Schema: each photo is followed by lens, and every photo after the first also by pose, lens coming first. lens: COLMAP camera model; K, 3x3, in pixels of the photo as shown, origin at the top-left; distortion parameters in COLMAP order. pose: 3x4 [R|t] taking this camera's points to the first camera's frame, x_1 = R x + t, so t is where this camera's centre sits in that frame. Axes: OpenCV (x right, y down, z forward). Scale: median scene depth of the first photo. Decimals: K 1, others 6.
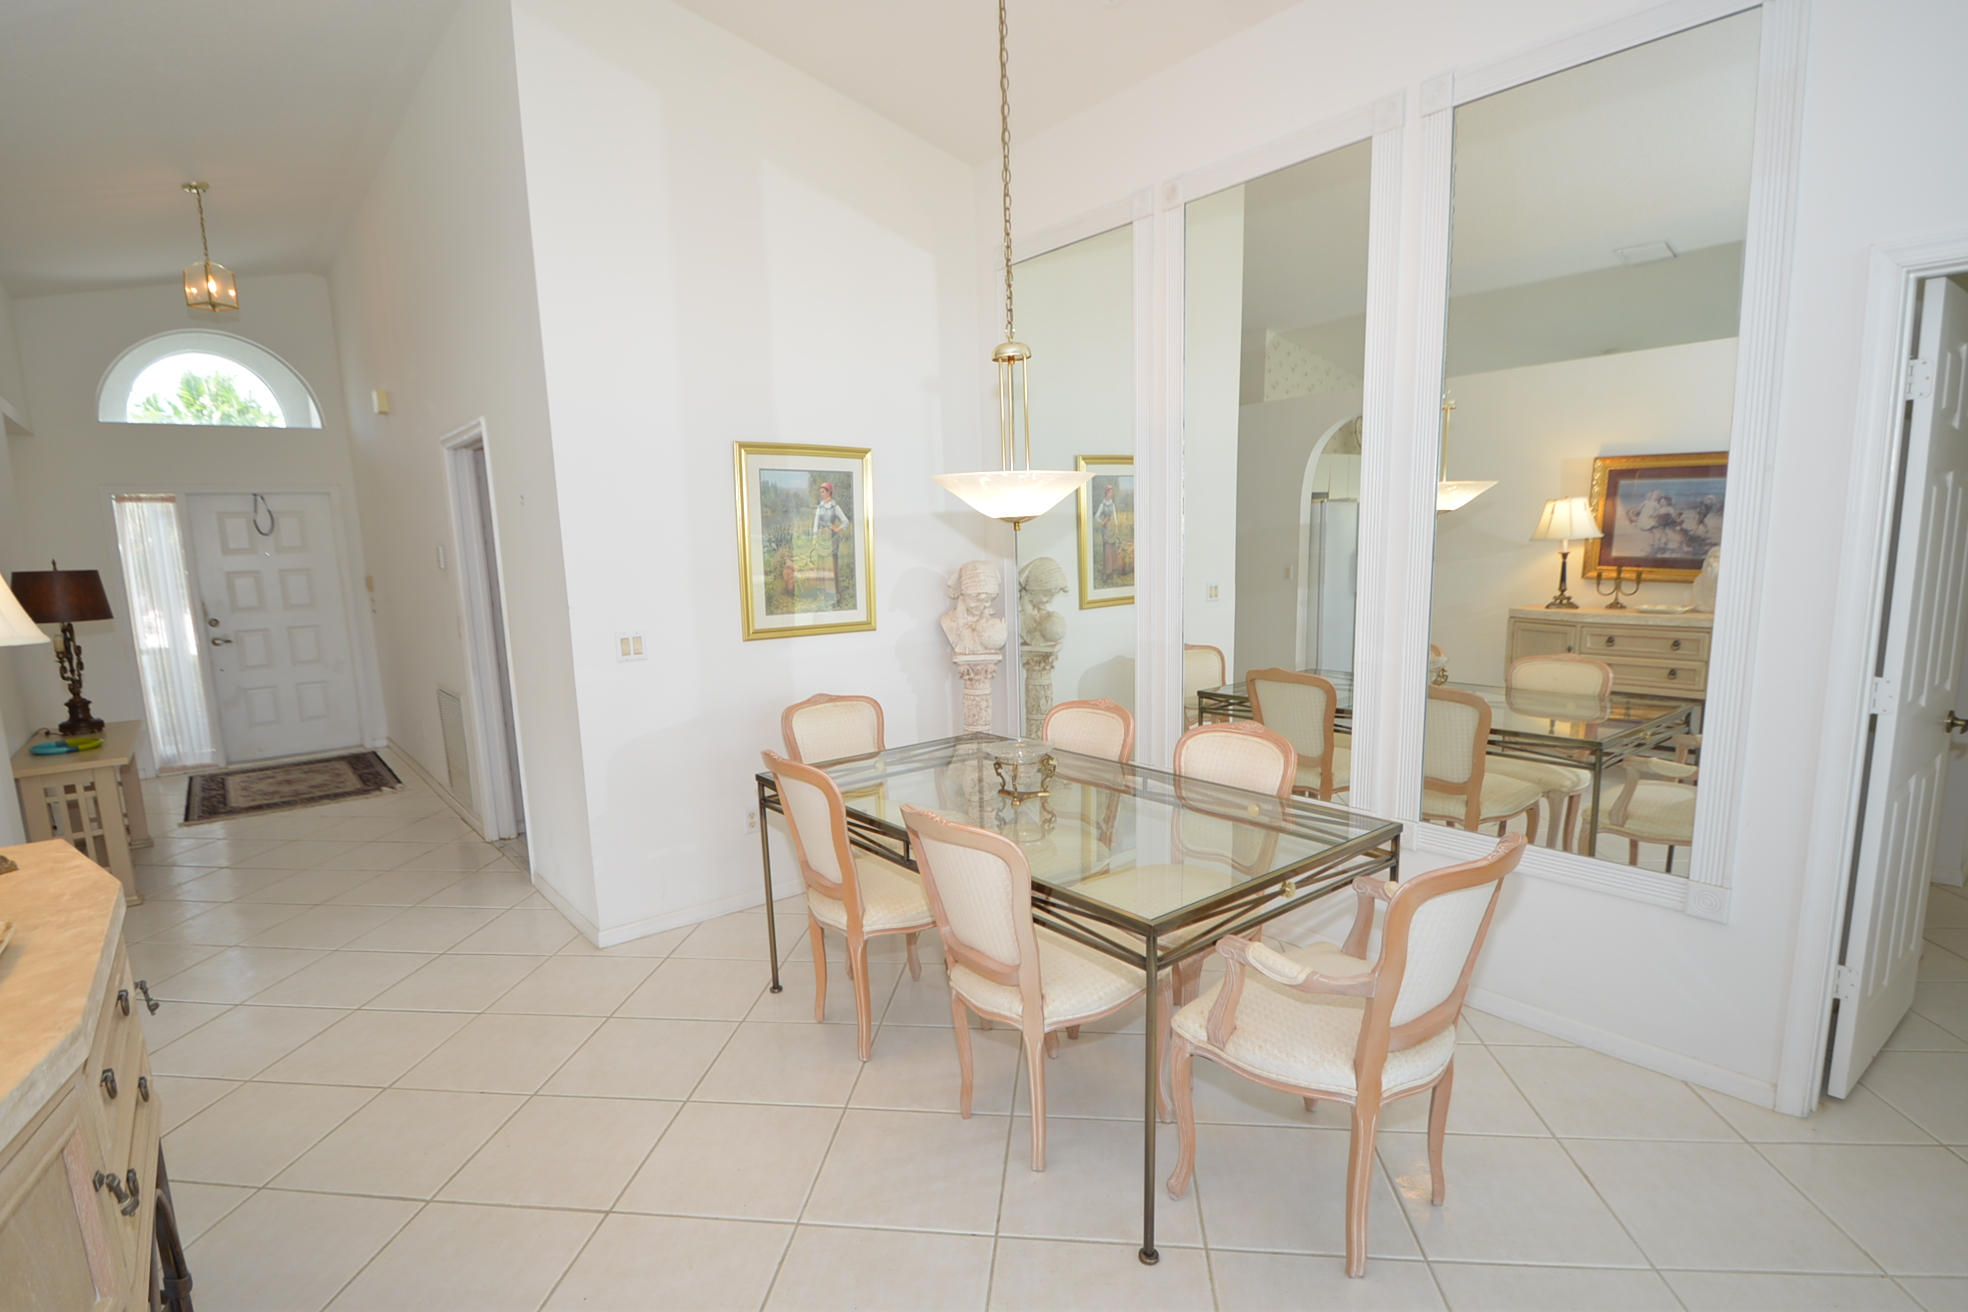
lens RADIAL K [[955.5, 0, 980.1], [0, 955.5, 688.5], [0, 0, 1]] dist [0.001301, -0.021861]
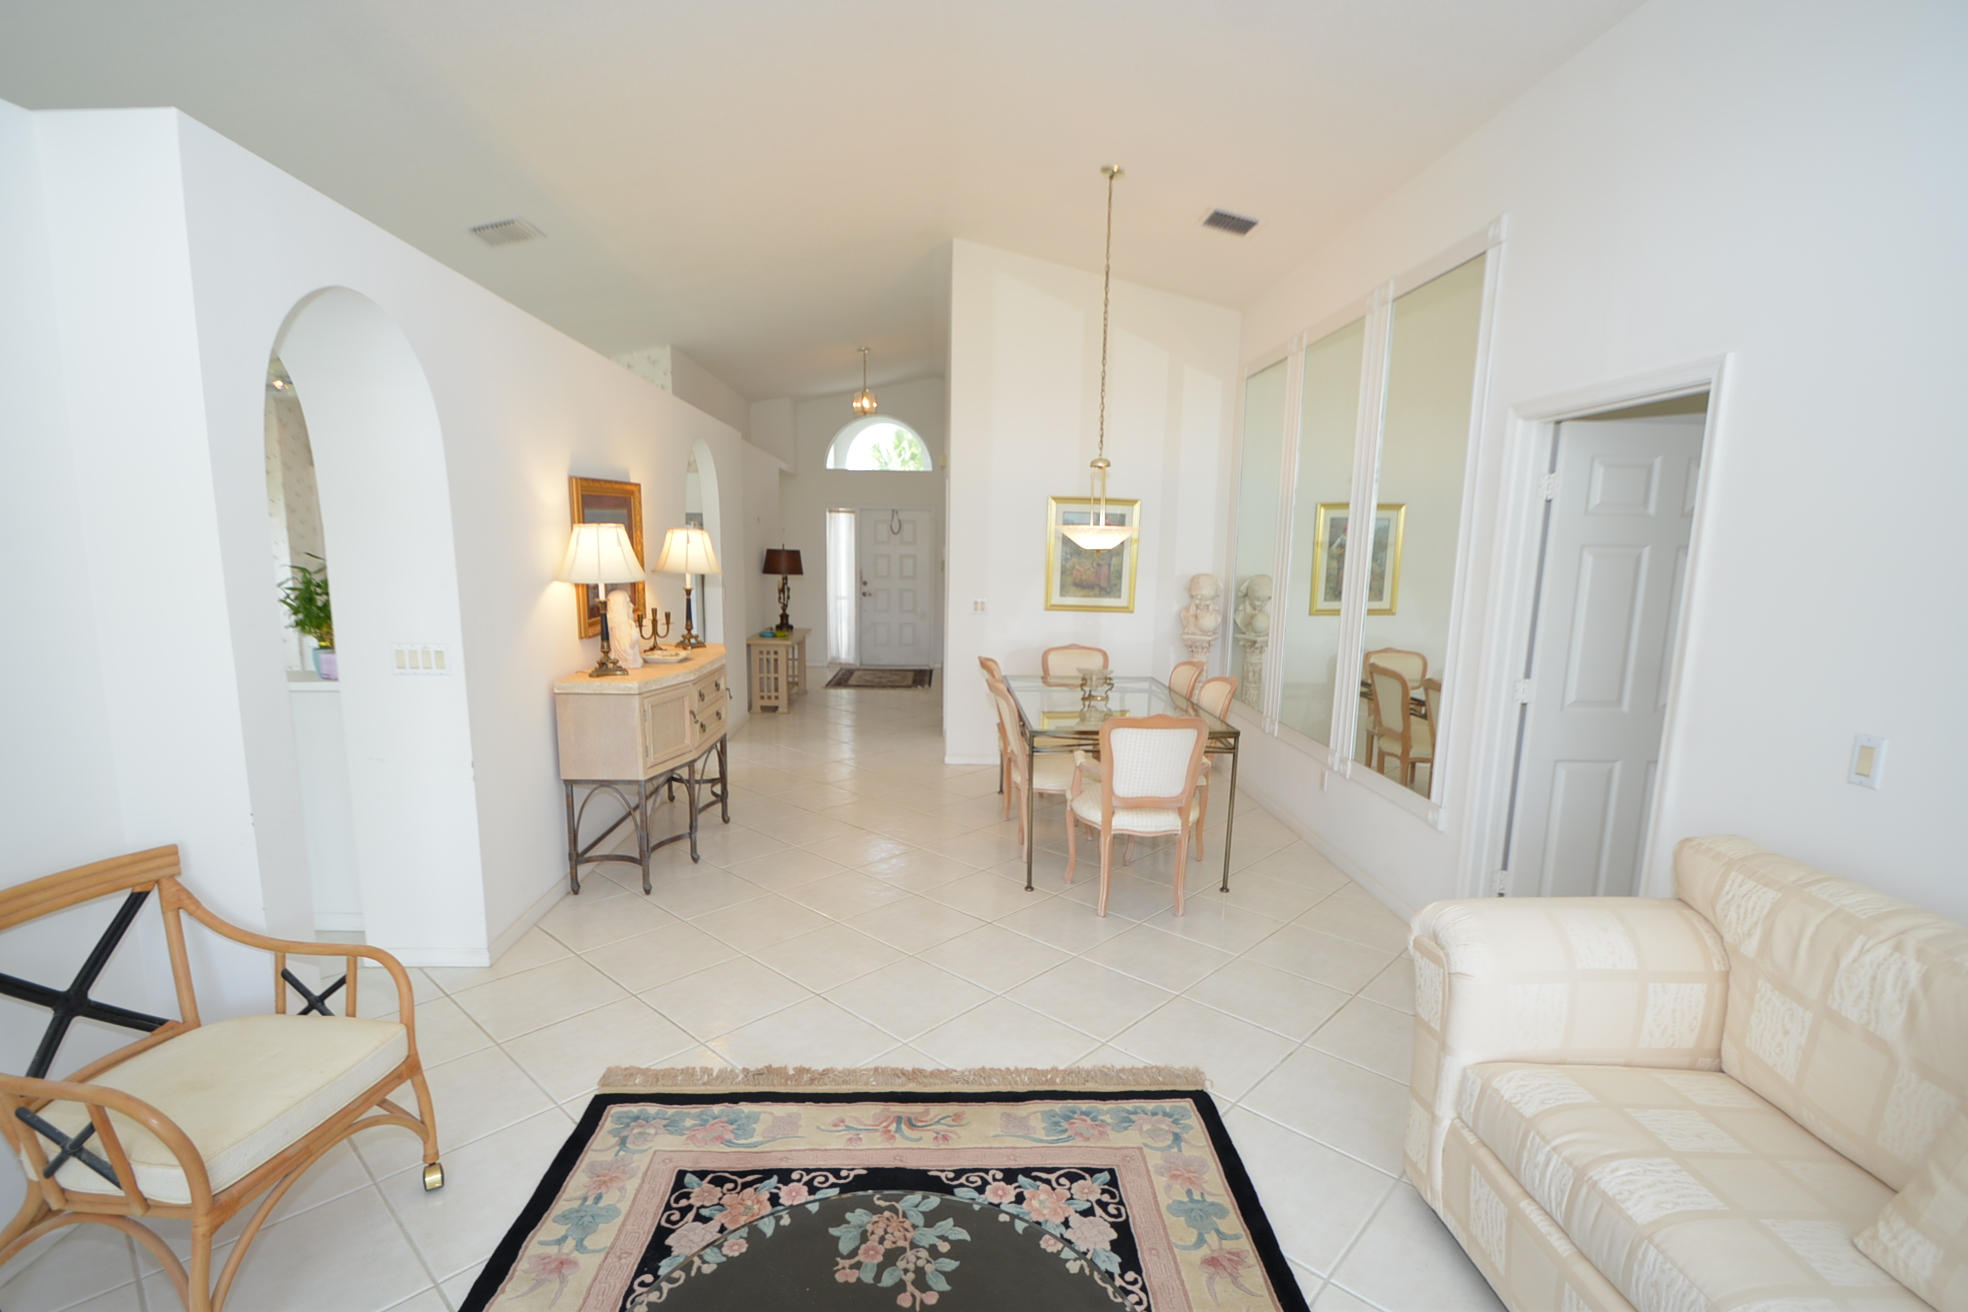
lens RADIAL K [[907.7, 0, 984.0], [0, 907.7, 656.0], [0, 0, 1]] dist [0.001016, -0.000151]
pose [[0.808182, 0.114836, -0.577629, 0.411286], [-0.133941, 0.990943, 0.009604, 0.020638], [0.573500, 0.069607, 0.816243, -0.264167]]
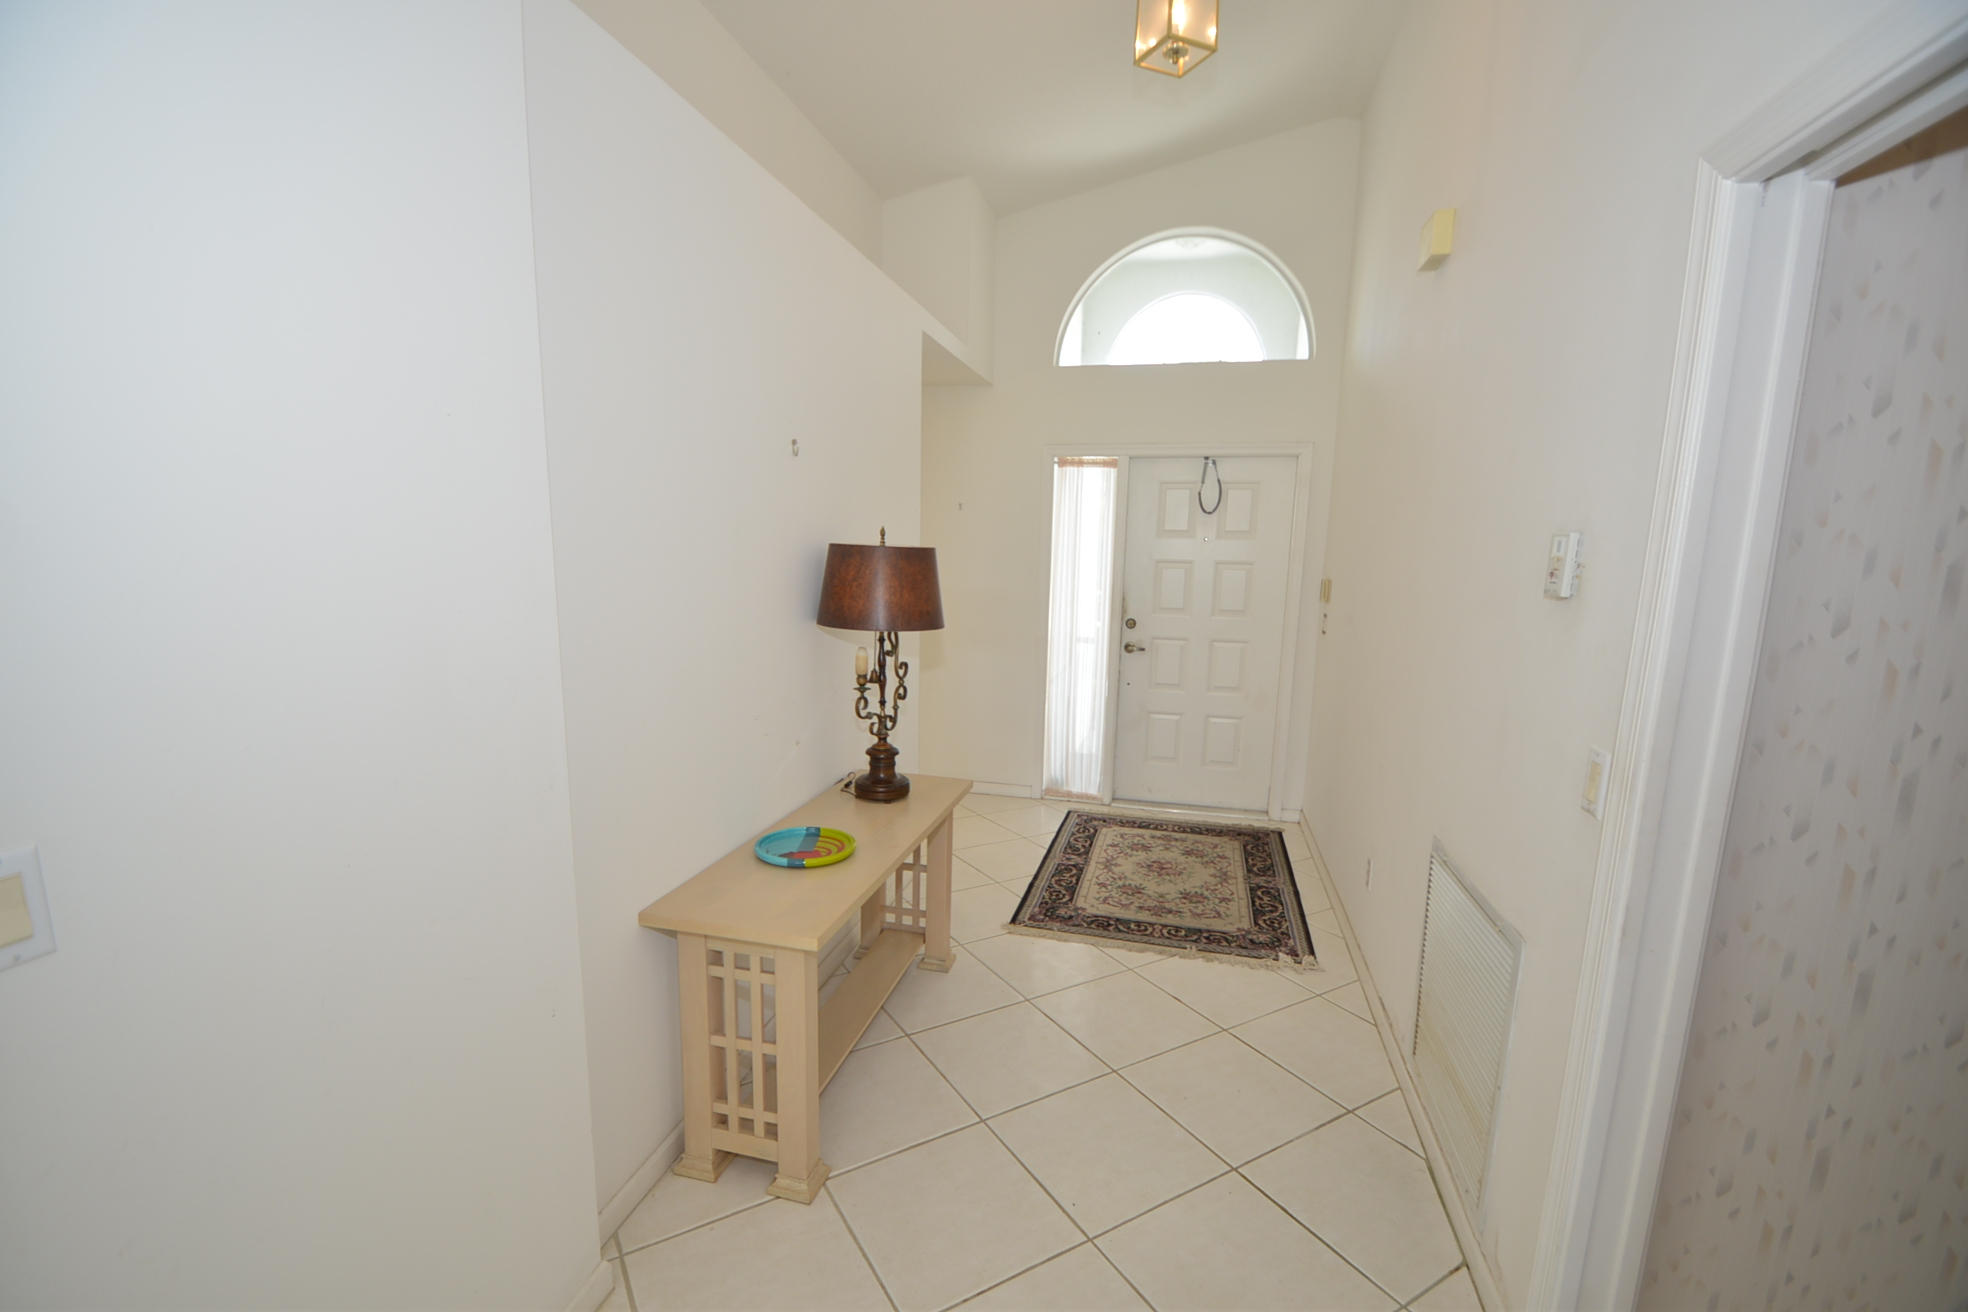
lens RADIAL K [[878.9, 0, 961.2], [0, 878.9, 700.6], [0, 0, 1]] dist [0.020803, -0.021727]
pose [[0.589886, 0.186674, -0.785613, -0.373842], [-0.165510, 0.980206, 0.108637, -0.076621], [0.790342, 0.065944, 0.609107, 0.546525]]
